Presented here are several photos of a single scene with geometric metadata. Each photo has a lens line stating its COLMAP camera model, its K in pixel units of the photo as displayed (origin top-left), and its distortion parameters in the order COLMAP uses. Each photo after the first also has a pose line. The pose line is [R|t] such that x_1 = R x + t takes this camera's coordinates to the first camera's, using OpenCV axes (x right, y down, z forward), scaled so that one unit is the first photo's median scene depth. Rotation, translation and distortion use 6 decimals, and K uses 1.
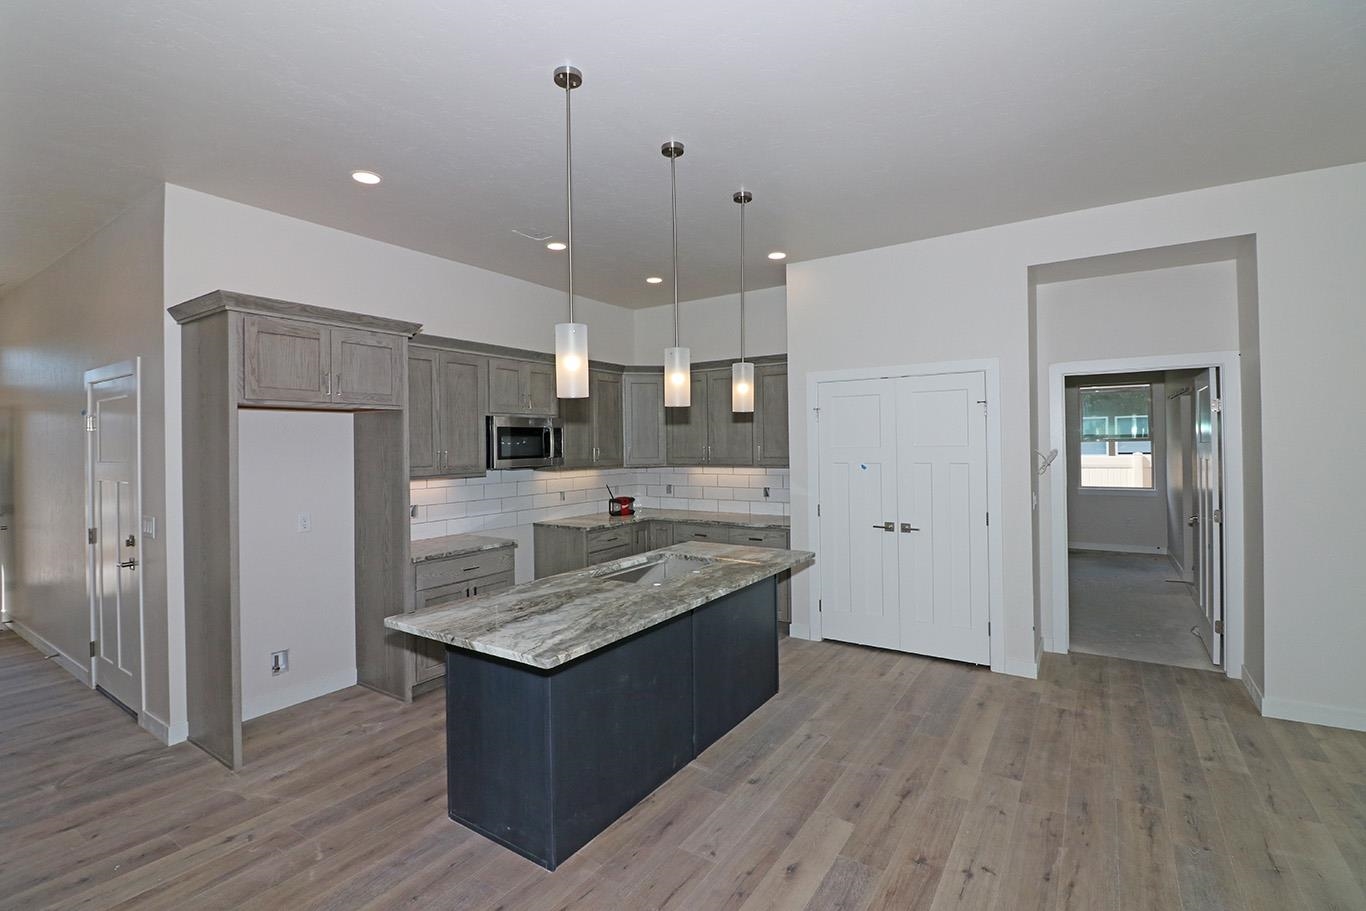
lens RADIAL K [[625.3, 0, 673.3], [0, 625.3, 437.5], [0, 0, 1]] dist [-0.005735, -0.010026]
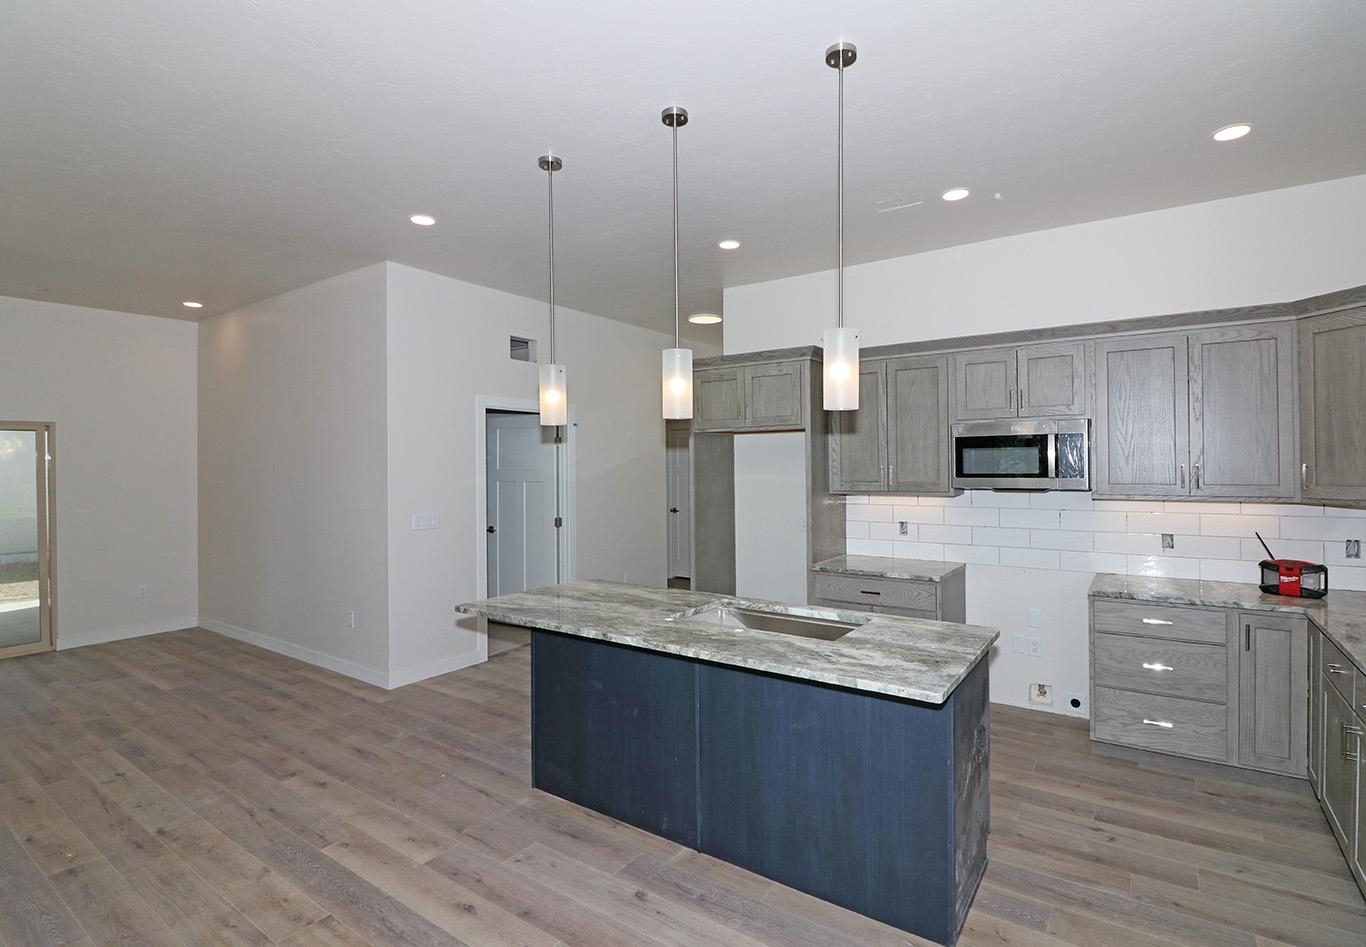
lens RADIAL K [[663.6, 0, 703.6], [0, 663.6, 461.4], [0, 0, 1]] dist [0.000618, -0.012310]
pose [[-0.000347, 0.007752, -0.999970, 0.729684], [0.017720, 0.999813, 0.007745, 0.001864], [0.999843, -0.017717, -0.000484, 0.832656]]
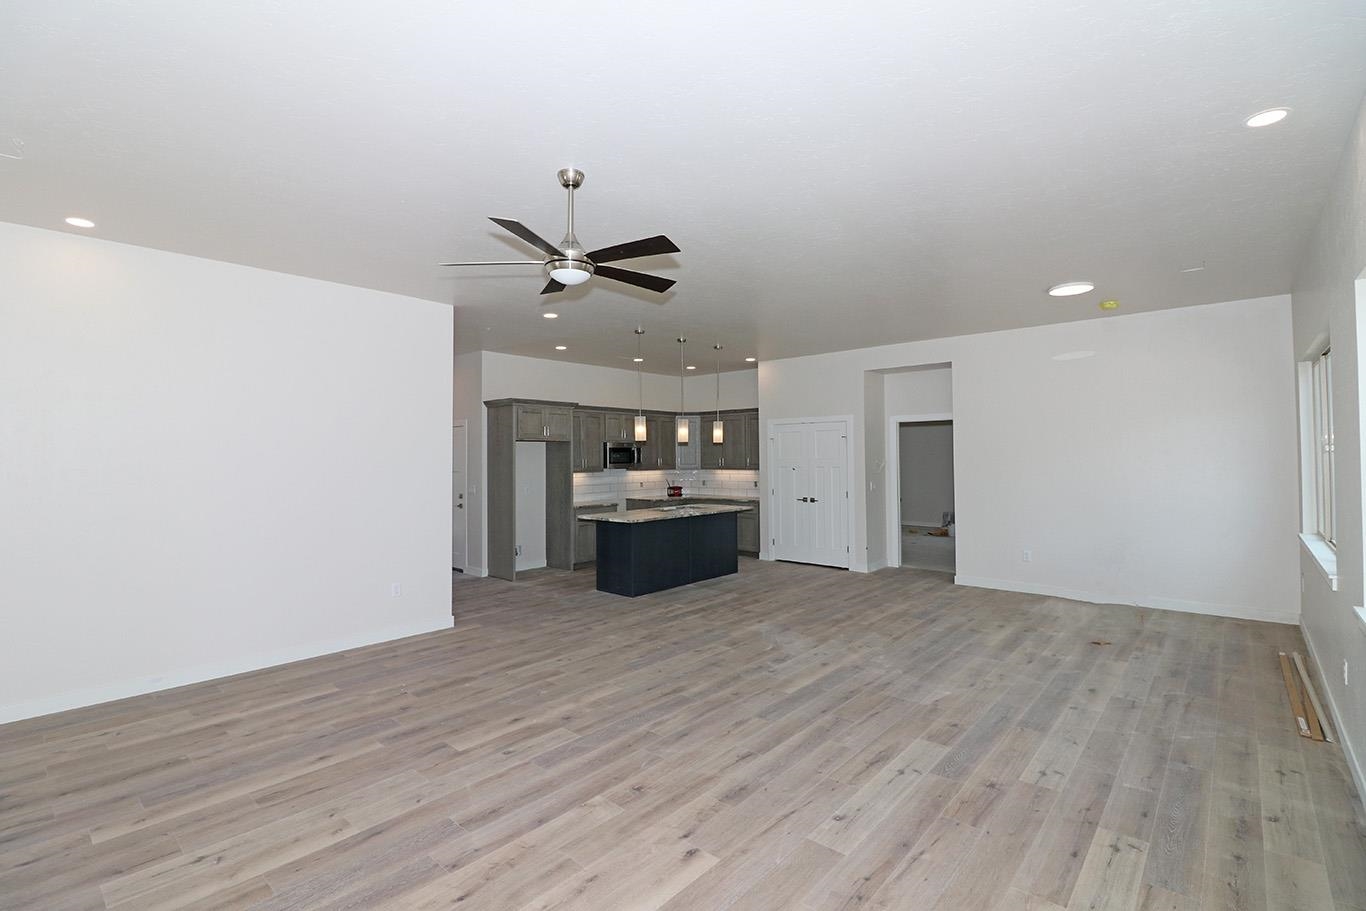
lens RADIAL K [[623.8, 0, 673.8], [0, 623.8, 442.6], [0, 0, 1]] dist [-0.000421, -0.012044]
pose [[0.990131, 0.002260, -0.140125, 0.259569], [-0.003646, 0.999947, -0.009630, -0.018484], [0.140096, 0.010046, 0.990087, -1.208597]]
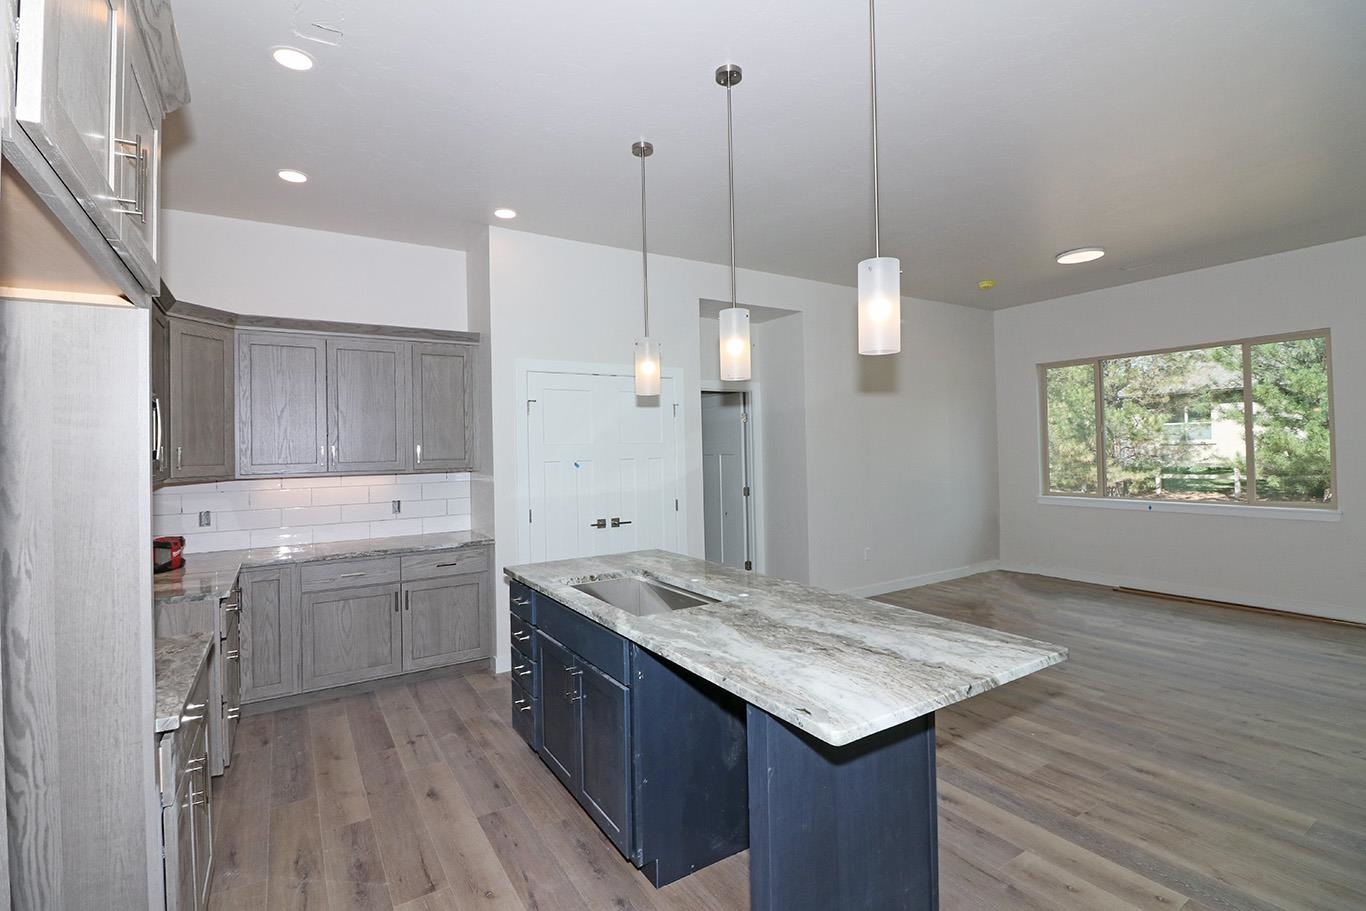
lens RADIAL K [[623.8, 0, 673.8], [0, 623.8, 442.6], [0, 0, 1]] dist [-0.000421, -0.012044]
pose [[0.409925, 0.016205, 0.911975, -0.635296], [0.007156, 0.999754, -0.020982, 0.042548], [-0.912091, 0.015127, 0.409708, 0.590627]]
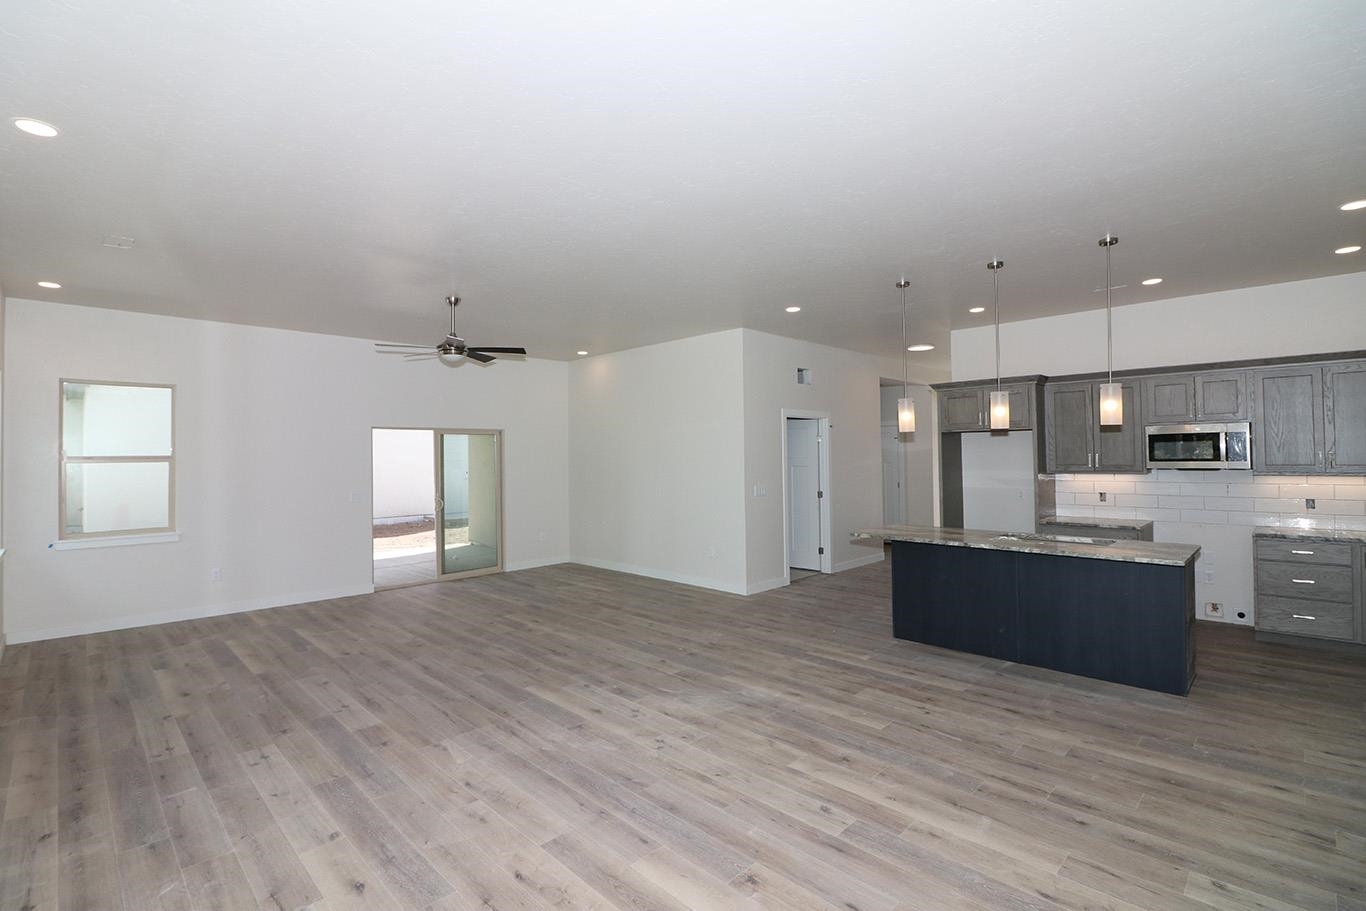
lens RADIAL K [[629.0, 0, 673.4], [0, 629.0, 443.1], [0, 0, 1]] dist [-0.000084, -0.012566]
pose [[-0.196259, -0.004695, -0.980541, 1.372226], [0.024607, 0.999650, -0.009711, -0.014599], [0.980243, -0.026034, -0.196075, 0.408183]]
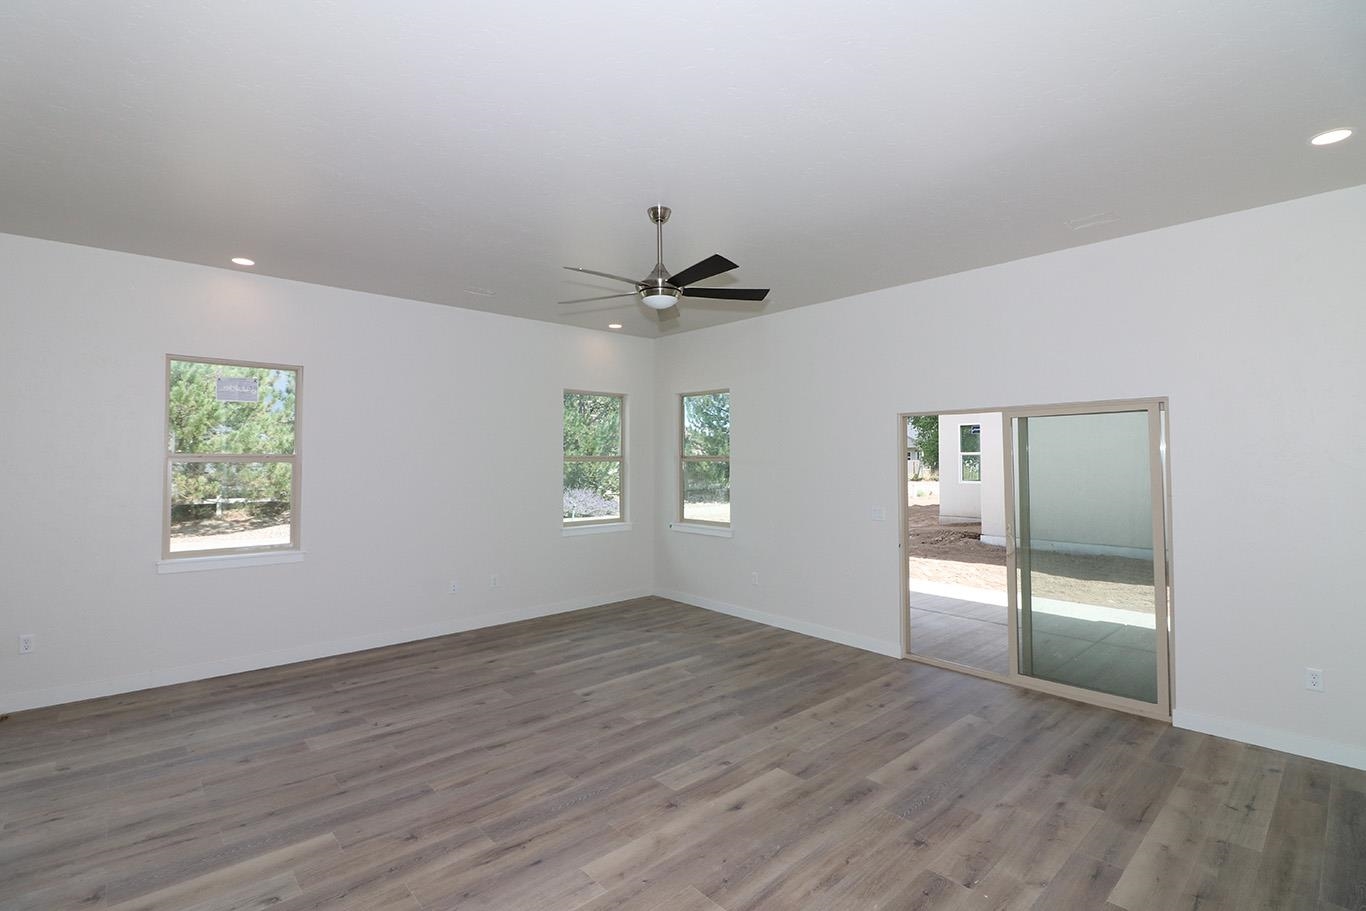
lens RADIAL K [[623.8, 0, 673.8], [0, 623.8, 442.6], [0, 0, 1]] dist [-0.000421, -0.012044]
pose [[-0.969792, 0.018928, 0.243197, -0.244454], [0.008660, 0.999028, -0.043221, 0.005037], [-0.243779, -0.039809, -0.969014, 0.509340]]
